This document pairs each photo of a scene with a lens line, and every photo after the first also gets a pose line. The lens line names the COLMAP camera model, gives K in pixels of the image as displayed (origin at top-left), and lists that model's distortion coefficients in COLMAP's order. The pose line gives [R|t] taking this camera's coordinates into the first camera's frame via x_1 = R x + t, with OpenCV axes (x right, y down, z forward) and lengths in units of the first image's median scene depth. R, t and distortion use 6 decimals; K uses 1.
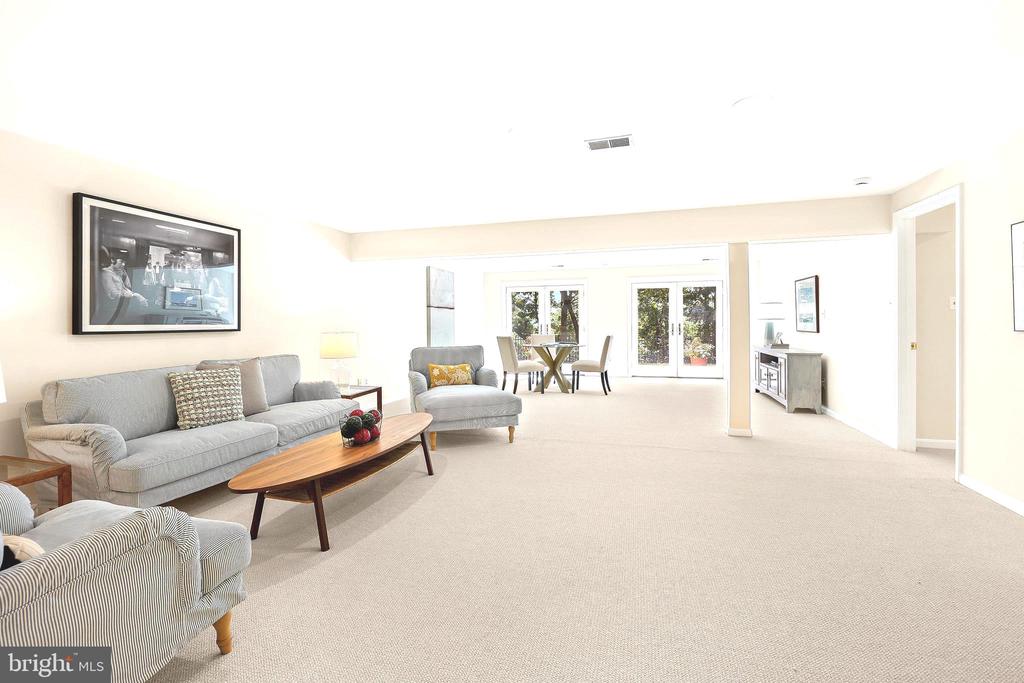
lens RADIAL K [[463.4, 0, 512.0], [0, 463.4, 341.5], [0, 0, 1]] dist [0.001350, 0.000460]
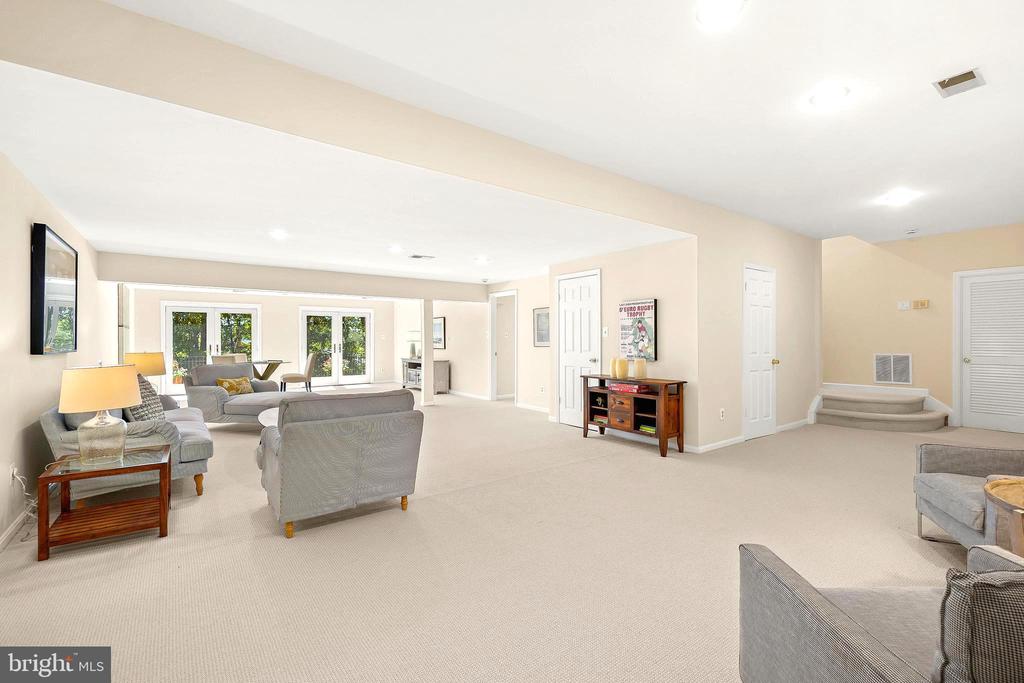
lens RADIAL K [[457.6, 0, 507.1], [0, 457.6, 343.4], [0, 0, 1]] dist [-0.031140, 0.000249]
pose [[0.607712, -0.000245, 0.794157, -0.639319], [0.032496, 0.999170, -0.024559, 0.012005], [-0.793492, 0.040731, 0.607216, -0.285366]]
